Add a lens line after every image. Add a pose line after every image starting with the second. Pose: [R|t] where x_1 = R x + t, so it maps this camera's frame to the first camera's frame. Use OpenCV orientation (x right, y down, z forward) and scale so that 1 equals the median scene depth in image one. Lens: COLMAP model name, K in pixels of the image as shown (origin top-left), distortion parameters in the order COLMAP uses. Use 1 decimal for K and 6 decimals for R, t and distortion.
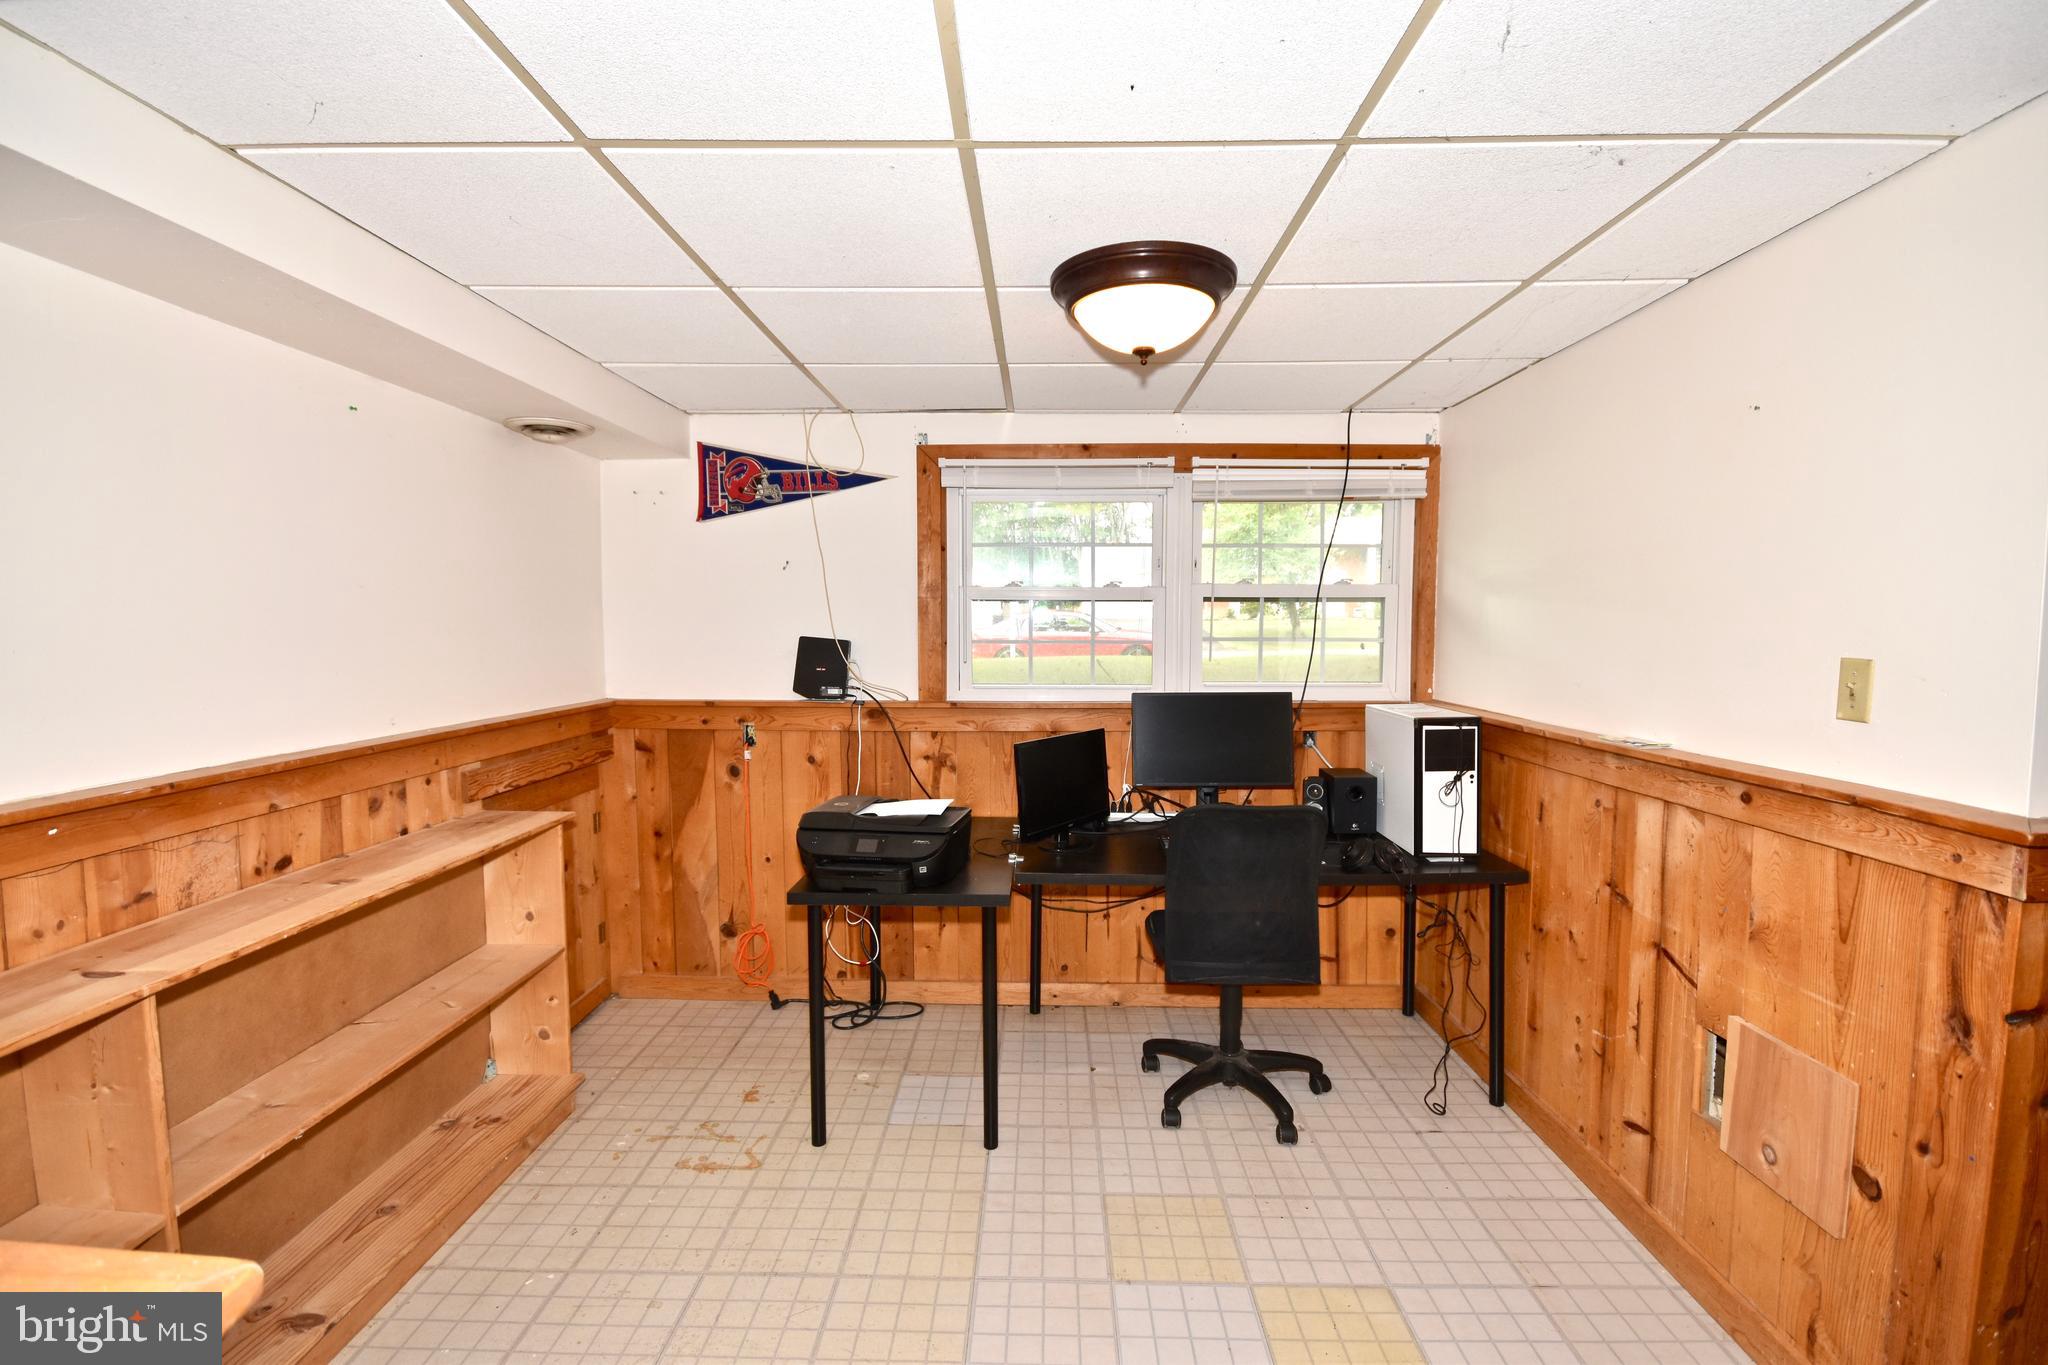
lens RADIAL K [[898.1, 0, 1022.7], [0, 898.1, 690.3], [0, 0, 1]] dist [-0.001802, -0.000583]
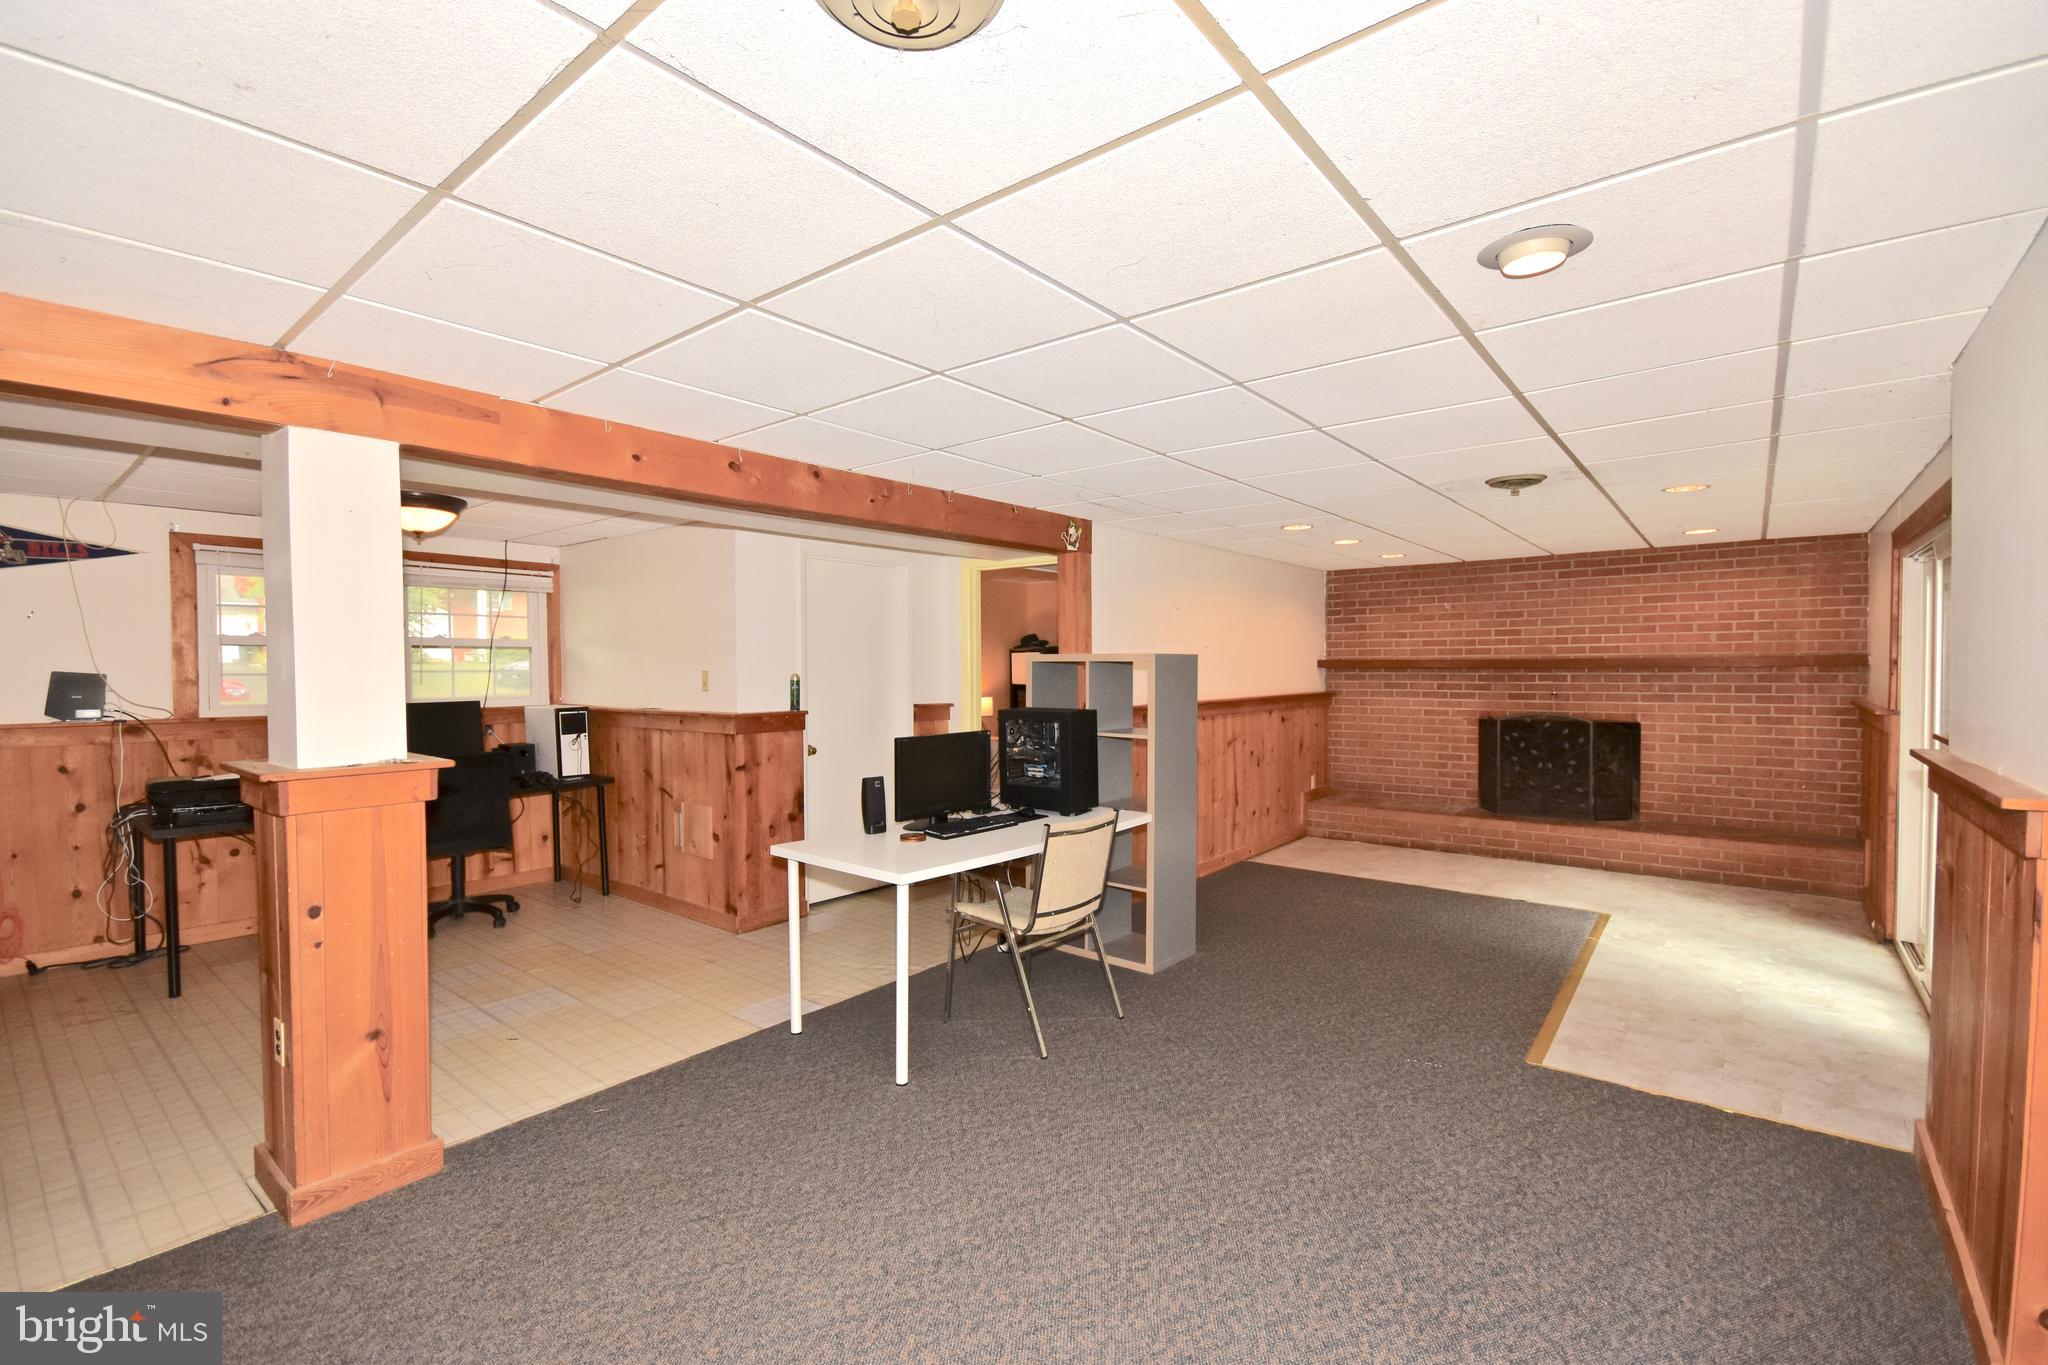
lens RADIAL K [[898.1, 0, 1022.7], [0, 898.1, 690.3], [0, 0, 1]] dist [-0.001802, -0.000583]
pose [[0.611155, -0.024293, 0.791138, -0.487178], [0.063223, 0.997833, -0.018201, 0.090249], [-0.788982, 0.061142, 0.611367, -1.005168]]
